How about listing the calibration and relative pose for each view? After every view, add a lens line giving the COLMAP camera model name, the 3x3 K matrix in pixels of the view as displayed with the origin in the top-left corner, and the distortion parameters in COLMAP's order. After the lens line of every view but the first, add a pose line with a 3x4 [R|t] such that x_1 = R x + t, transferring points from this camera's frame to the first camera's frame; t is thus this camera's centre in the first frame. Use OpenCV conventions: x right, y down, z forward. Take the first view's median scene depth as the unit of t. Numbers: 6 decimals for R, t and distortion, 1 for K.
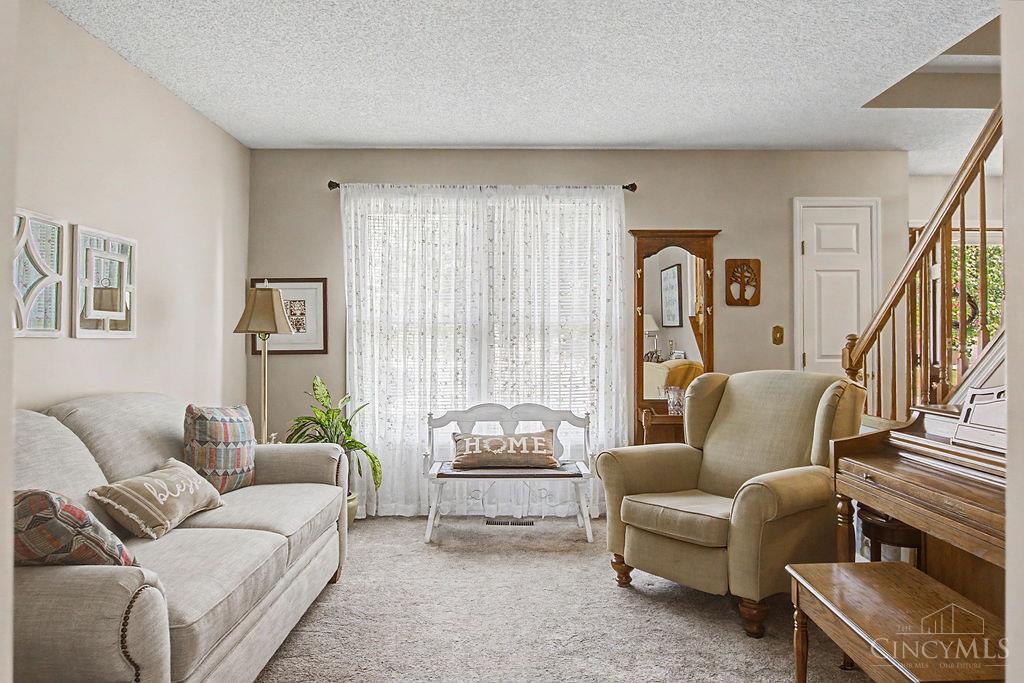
lens RADIAL K [[721.4, 0, 512.7], [0, 721.4, 341.6], [0, 0, 1]] dist [-0.014501, 0.007266]
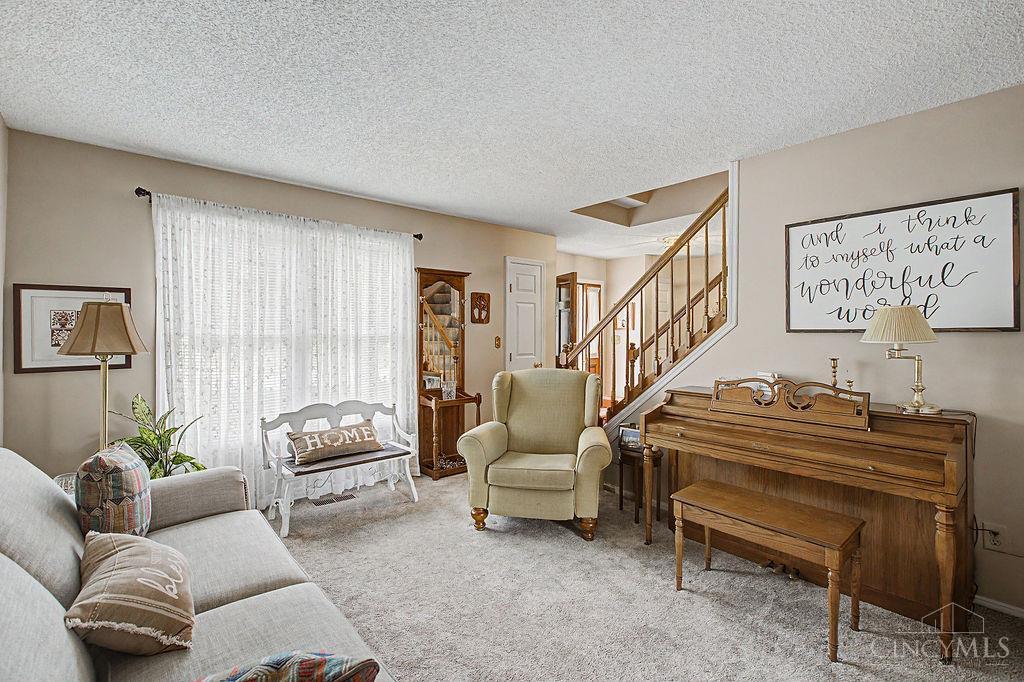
lens RADIAL K [[469.6, 0, 512.8], [0, 469.6, 334.8], [0, 0, 1]] dist [-0.010677, 0.007905]
pose [[0.748562, -0.003867, 0.663053, -0.300453], [-0.002868, 0.999955, 0.009070, -0.035391], [-0.663059, -0.008691, 0.748517, 0.208722]]
